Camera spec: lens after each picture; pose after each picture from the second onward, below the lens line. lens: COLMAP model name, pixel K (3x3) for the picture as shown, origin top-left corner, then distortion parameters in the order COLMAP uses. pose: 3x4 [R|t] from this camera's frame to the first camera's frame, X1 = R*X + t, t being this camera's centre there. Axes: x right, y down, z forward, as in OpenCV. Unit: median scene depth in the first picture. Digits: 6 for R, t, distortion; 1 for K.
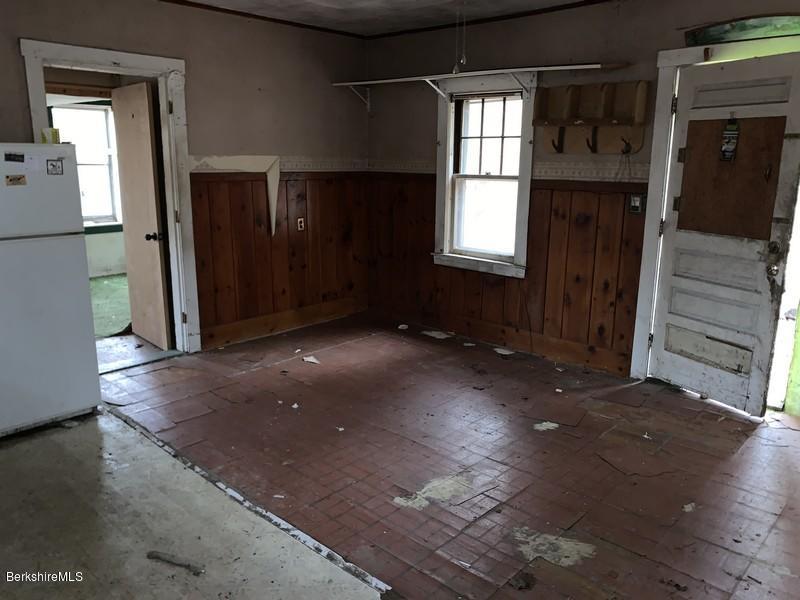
lens RADIAL K [[618.2, 0, 393.2], [0, 618.2, 302.4], [0, 0, 1]] dist [0.049723, -0.056911]
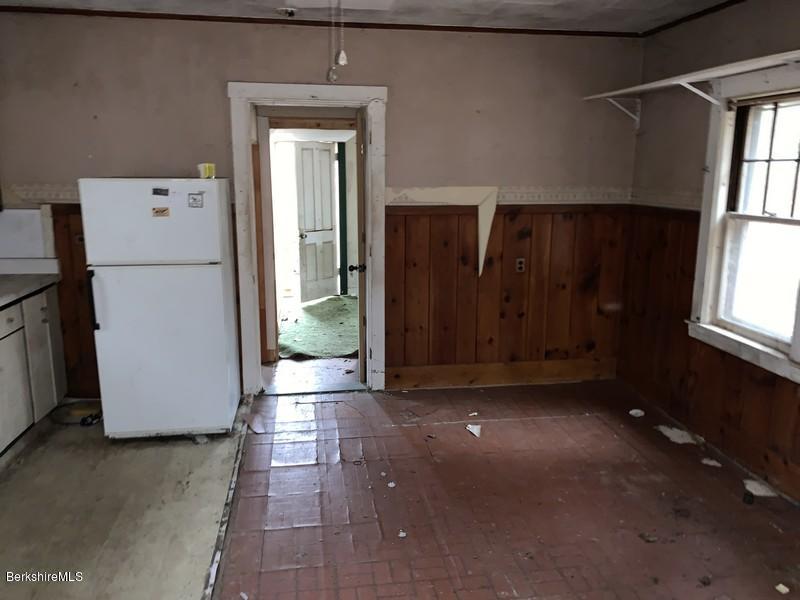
lens RADIAL K [[618.2, 0, 400.0], [0, 618.2, 302.9], [0, 0, 1]] dist [0.049723, -0.056911]
pose [[0.788105, 0.123347, -0.603055, 0.456292], [-0.140115, 0.989946, 0.019370, -0.131843], [0.599381, 0.069231, 0.797464, 0.437140]]
